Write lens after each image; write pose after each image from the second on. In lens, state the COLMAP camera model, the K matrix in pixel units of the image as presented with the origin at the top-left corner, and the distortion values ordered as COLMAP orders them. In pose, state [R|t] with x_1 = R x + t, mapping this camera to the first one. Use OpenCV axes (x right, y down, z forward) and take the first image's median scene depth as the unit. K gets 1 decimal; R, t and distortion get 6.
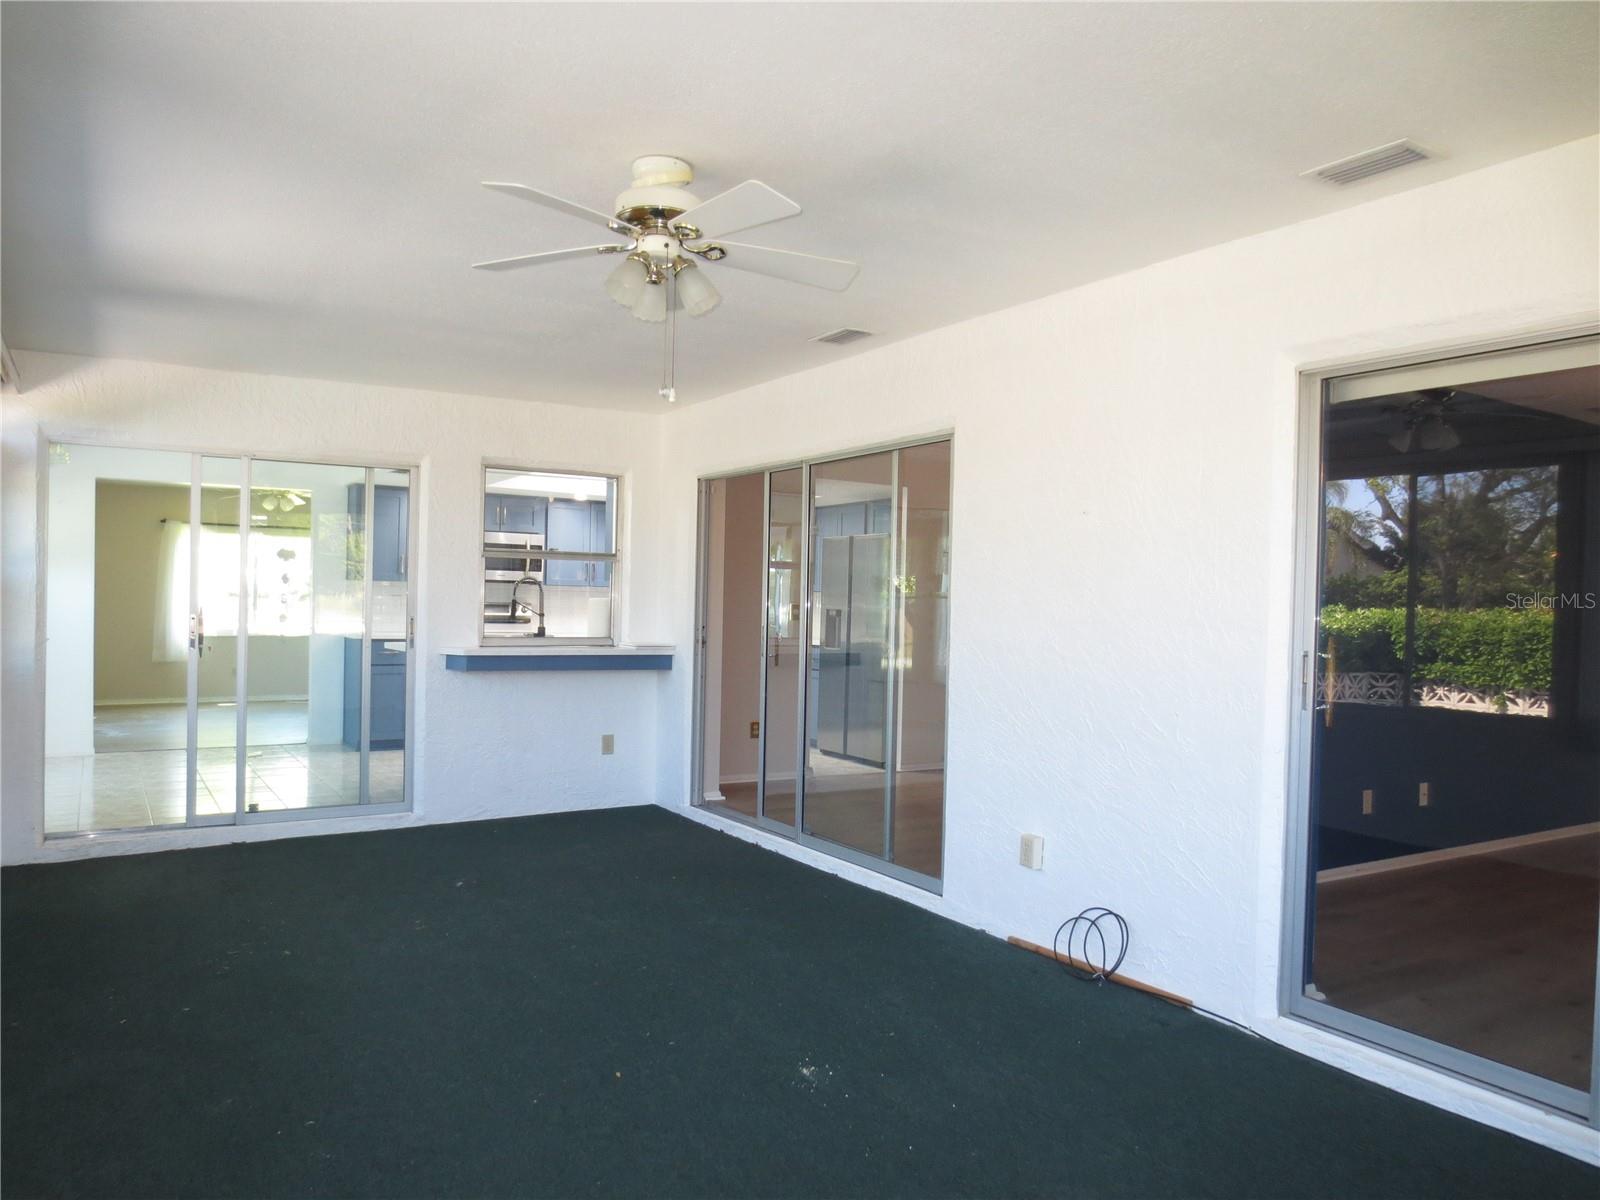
lens RADIAL K [[1132.1, 0, 793.4], [0, 1132.1, 606.7], [0, 0, 1]] dist [-0.045965, 0.034858]
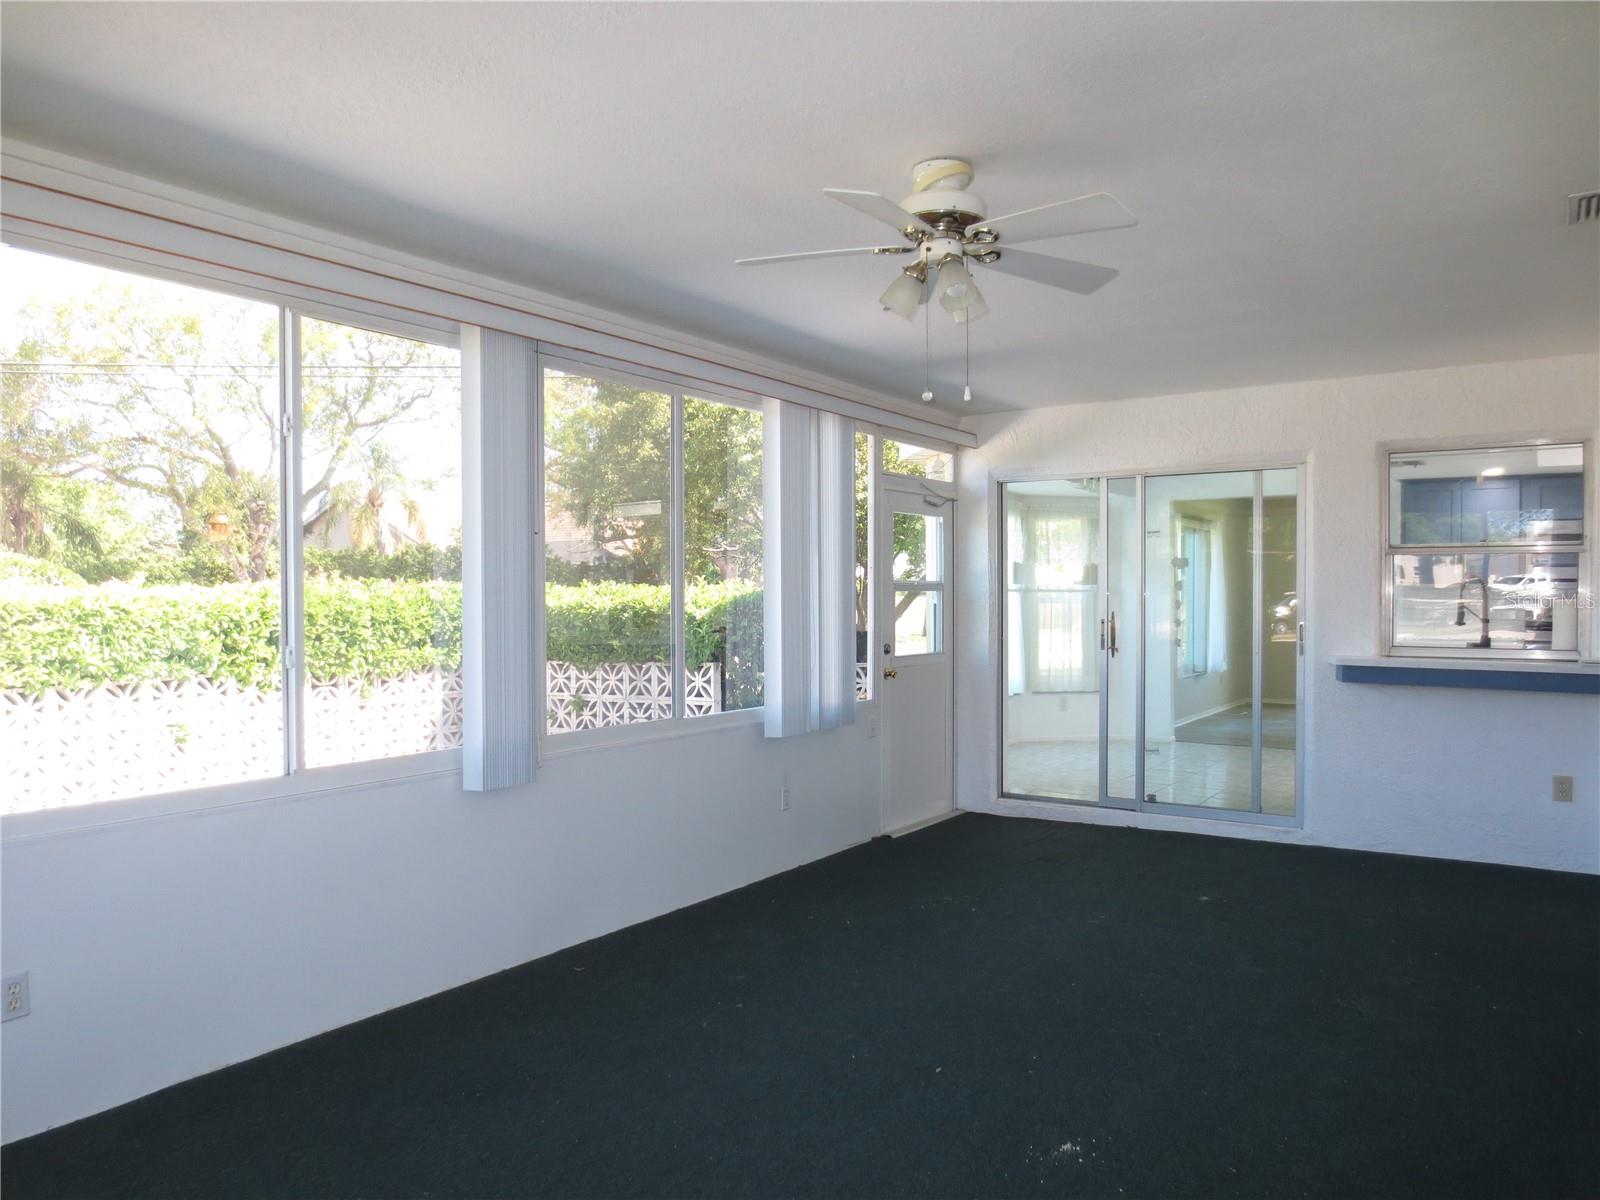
lens RADIAL K [[1141.5, 0, 780.1], [0, 1141.5, 603.2], [0, 0, 1]] dist [-0.005085, -0.000708]
pose [[0.404301, -0.013014, -0.914534, 0.362202], [-0.000906, 0.999893, -0.014629, 0.007723], [0.914626, 0.006743, 0.404245, 0.212831]]
